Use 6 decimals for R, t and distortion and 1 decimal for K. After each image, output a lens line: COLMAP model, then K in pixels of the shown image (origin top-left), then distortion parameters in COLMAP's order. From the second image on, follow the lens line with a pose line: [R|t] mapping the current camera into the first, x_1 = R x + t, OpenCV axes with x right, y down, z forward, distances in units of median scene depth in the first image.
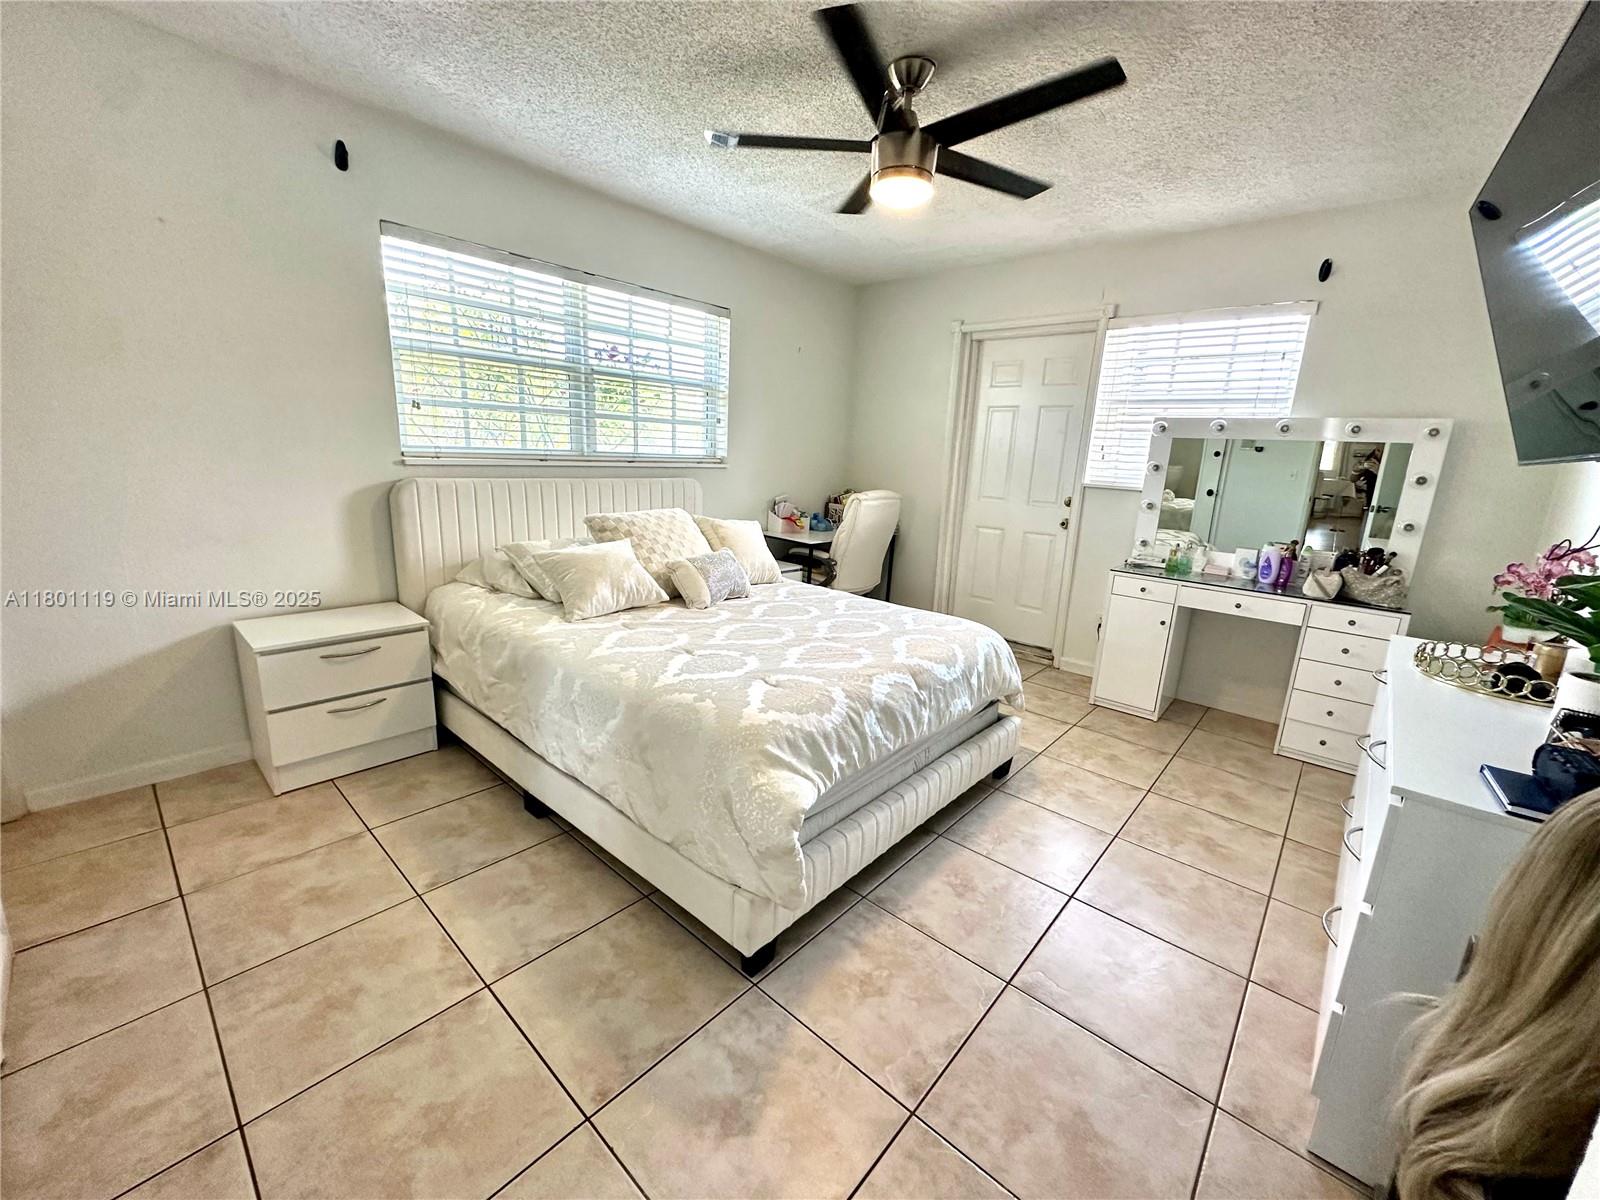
lens RADIAL K [[638.1, 0, 803.2], [0, 638.1, 599.0], [0, 0, 1]] dist [0.000822, 0.000436]
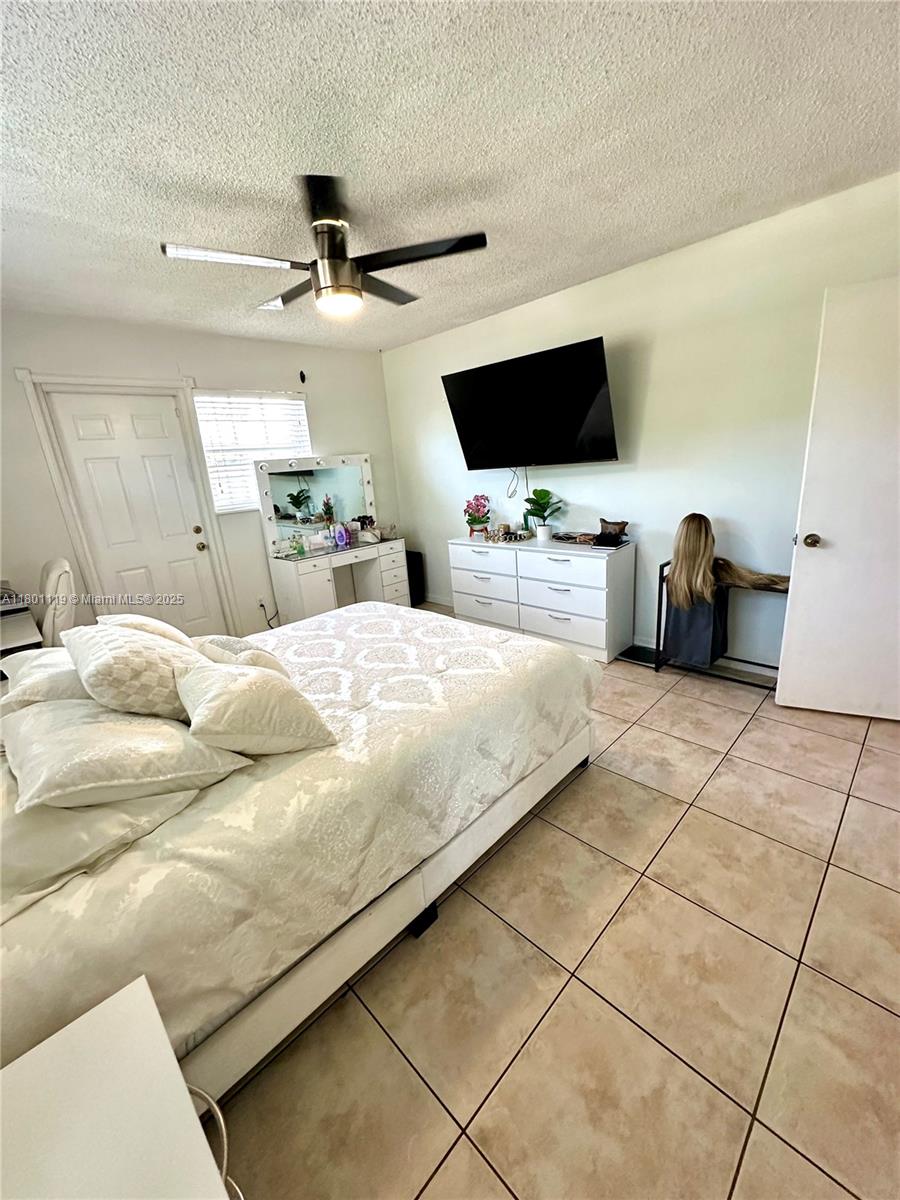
lens RADIAL K [[478.5, 0, 451.6], [0, 478.5, 599.7], [0, 0, 1]] dist [0.000822, 0.000436]
pose [[0.057088, -0.328758, 0.942687, -0.884888], [0.303733, 0.905189, 0.297287, -0.273004], [-0.951045, 0.269354, 0.151530, 0.713150]]
